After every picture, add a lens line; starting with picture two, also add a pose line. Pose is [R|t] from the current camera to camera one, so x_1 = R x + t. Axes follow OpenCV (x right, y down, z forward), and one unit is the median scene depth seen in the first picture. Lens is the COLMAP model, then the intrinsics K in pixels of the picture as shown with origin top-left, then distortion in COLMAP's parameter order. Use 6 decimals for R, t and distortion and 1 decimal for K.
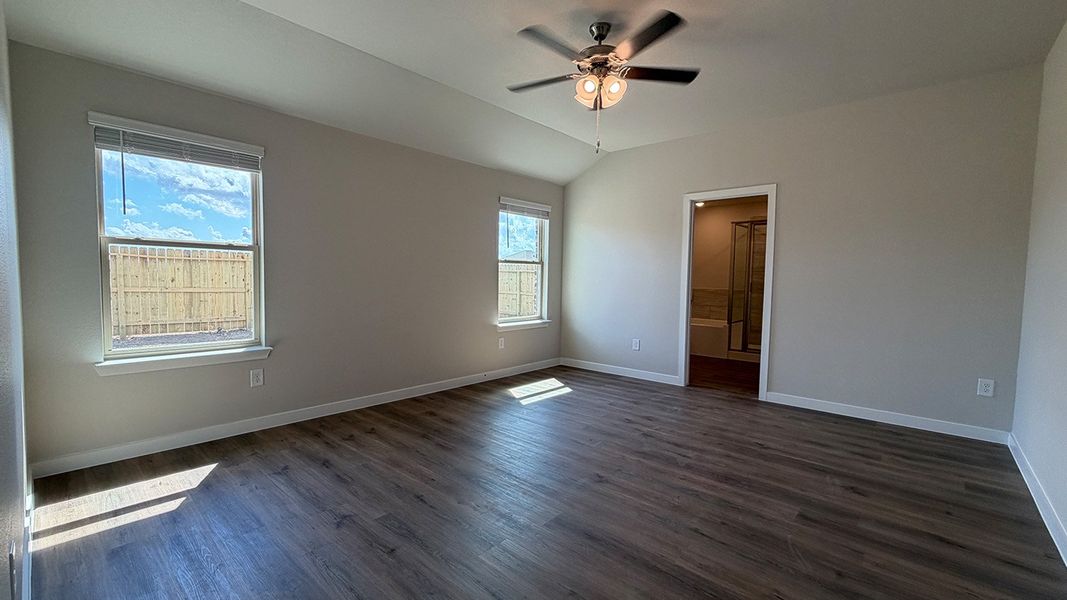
lens RADIAL K [[424.2, 0, 531.9], [0, 424.2, 299.5], [0, 0, 1]] dist [0.000621, -0.000410]
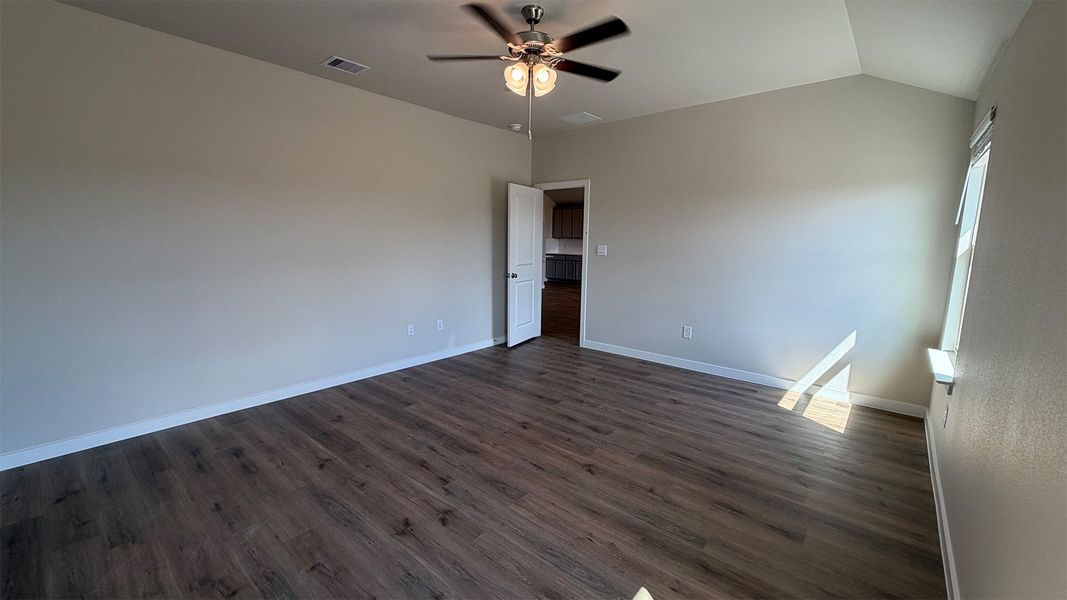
lens RADIAL K [[424.2, 0, 535.9], [0, 424.2, 298.9], [0, 0, 1]] dist [0.000621, -0.000410]
pose [[-0.998886, -0.021765, -0.041872, 0.176833], [-0.029640, 0.979798, 0.197781, -0.191408], [0.036722, 0.198802, -0.979352, 2.059328]]
